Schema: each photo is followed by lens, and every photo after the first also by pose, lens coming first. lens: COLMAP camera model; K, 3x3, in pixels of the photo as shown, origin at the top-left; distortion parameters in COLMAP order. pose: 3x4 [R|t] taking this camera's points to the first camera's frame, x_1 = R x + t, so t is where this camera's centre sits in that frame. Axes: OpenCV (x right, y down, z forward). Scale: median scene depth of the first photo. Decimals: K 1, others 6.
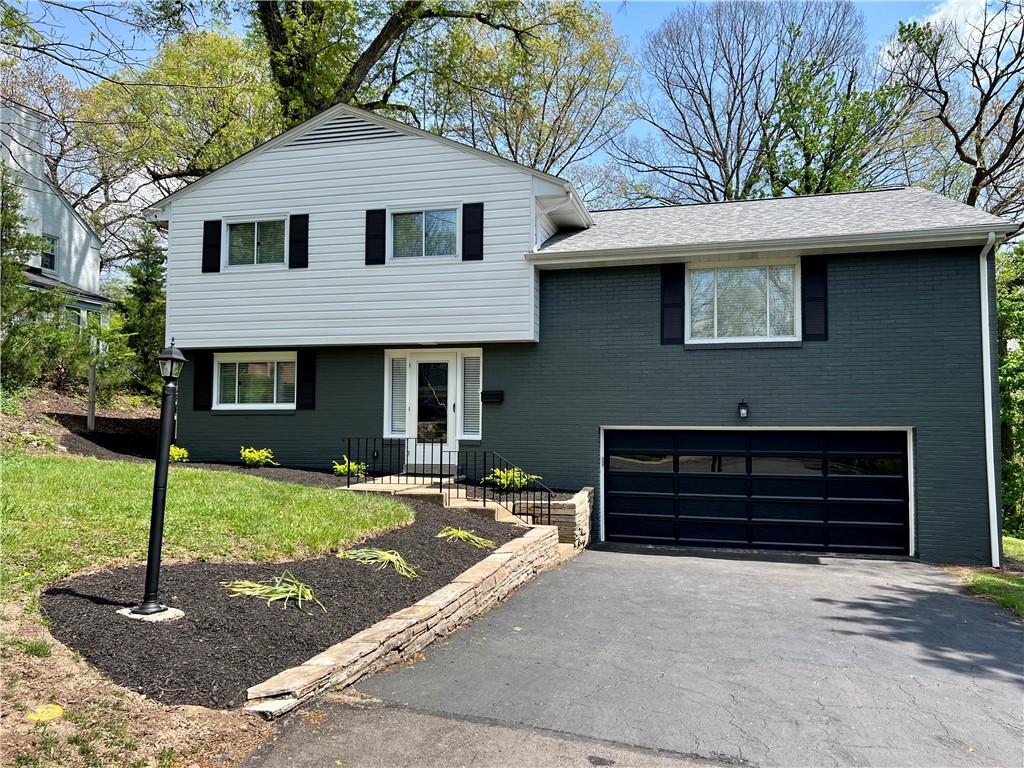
lens RADIAL K [[766.0, 0, 512.0], [0, 766.0, 384.0], [0, 0, 1]] dist [0.082686, -0.121080]
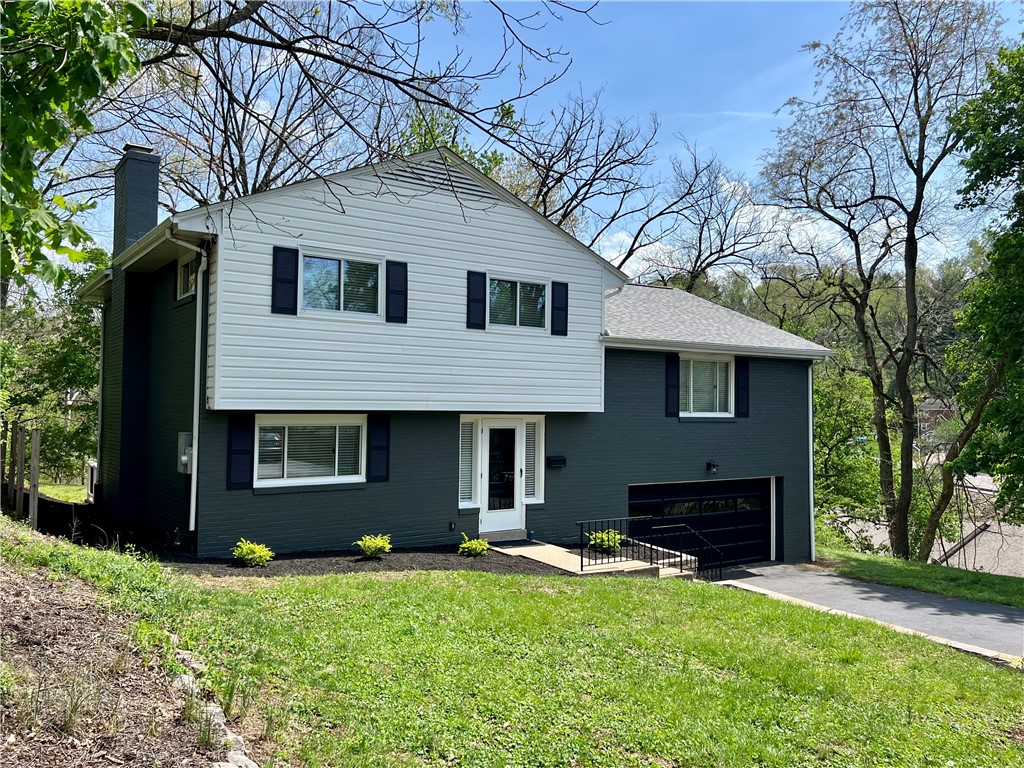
lens RADIAL K [[803.9, 0, 512.0], [0, 803.9, 384.0], [0, 0, 1]] dist [0.092641, 0.000158]
pose [[0.656844, 0.027432, 0.753527, -0.894957], [-0.044801, 0.998992, 0.002685, -0.090604], [-0.752694, -0.035522, 0.657411, 0.300684]]
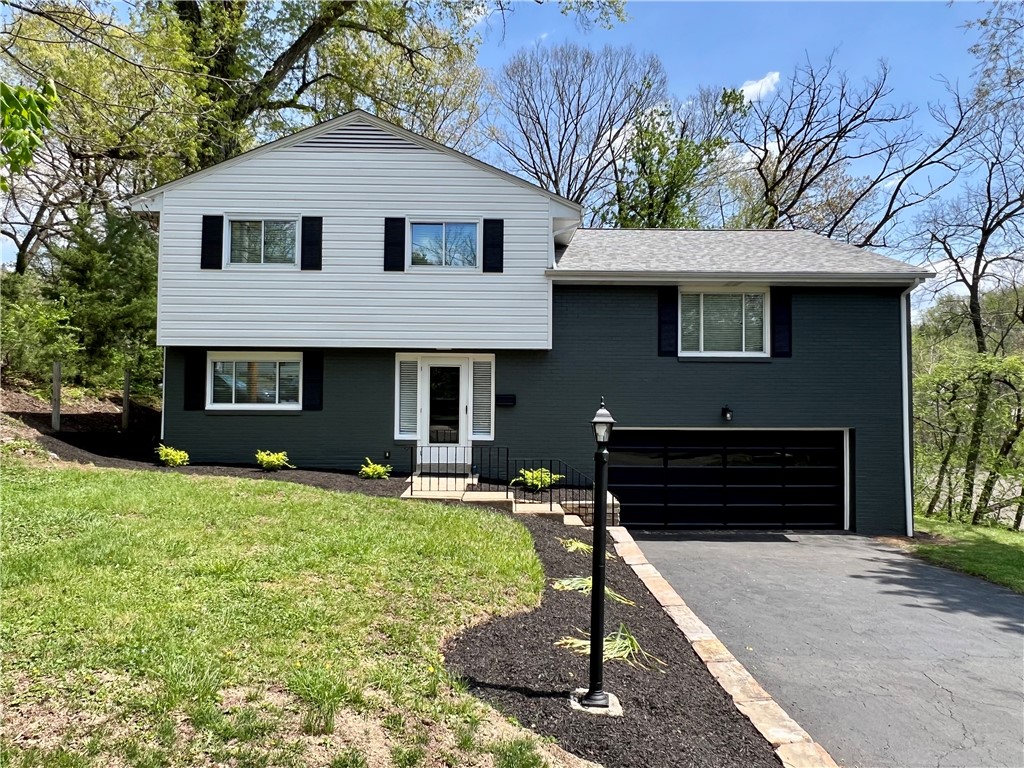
lens RADIAL K [[664.4, 0, 512.0], [0, 664.4, 384.0], [0, 0, 1]] dist [-0.001189, 0.000010]
pose [[0.962788, 0.008805, 0.270115, -0.262051], [-0.017821, 0.999362, 0.030942, -0.034416], [-0.269670, -0.034604, 0.962331, 0.097022]]
